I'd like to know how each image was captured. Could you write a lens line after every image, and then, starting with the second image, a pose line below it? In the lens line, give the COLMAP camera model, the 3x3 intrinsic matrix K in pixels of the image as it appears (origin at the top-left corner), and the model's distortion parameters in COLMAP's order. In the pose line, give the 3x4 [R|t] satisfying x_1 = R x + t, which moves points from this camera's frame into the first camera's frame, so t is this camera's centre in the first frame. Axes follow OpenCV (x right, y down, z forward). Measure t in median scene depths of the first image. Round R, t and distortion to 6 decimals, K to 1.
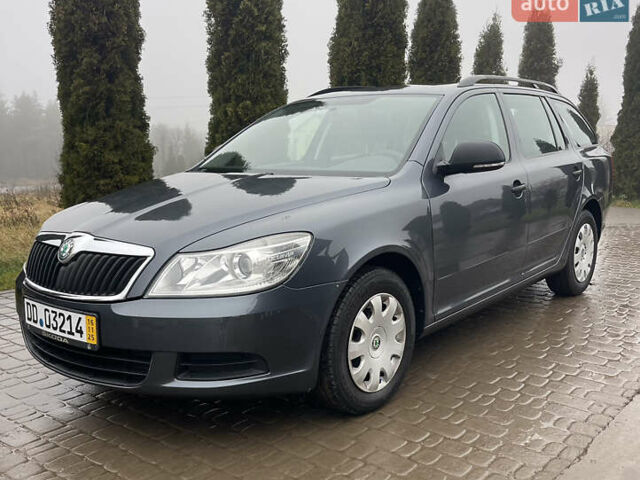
lens RADIAL K [[613.8, 0, 334.3], [0, 613.8, 261.3], [0, 0, 1]] dist [0.031112, 0.000000]
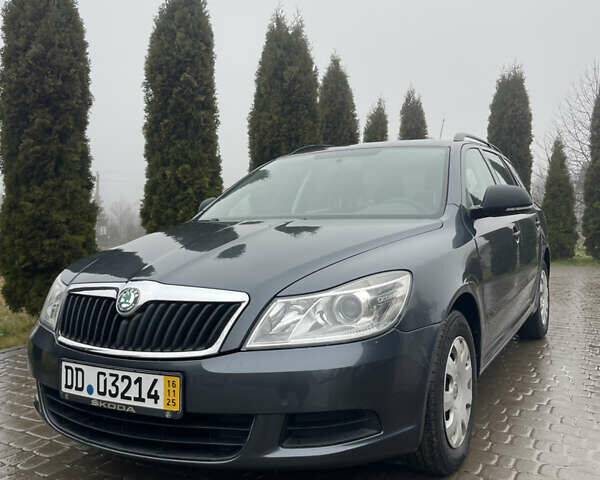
lens RADIAL K [[565.9, 0, 302.6], [0, 565.9, 223.1], [0, 0, 1]] dist [0.018252, 0.000000]
pose [[0.984529, -0.009166, 0.174983, -0.317963], [0.039550, 0.984485, -0.170954, 0.019901], [-0.170701, 0.175230, 0.969616, 0.162954]]
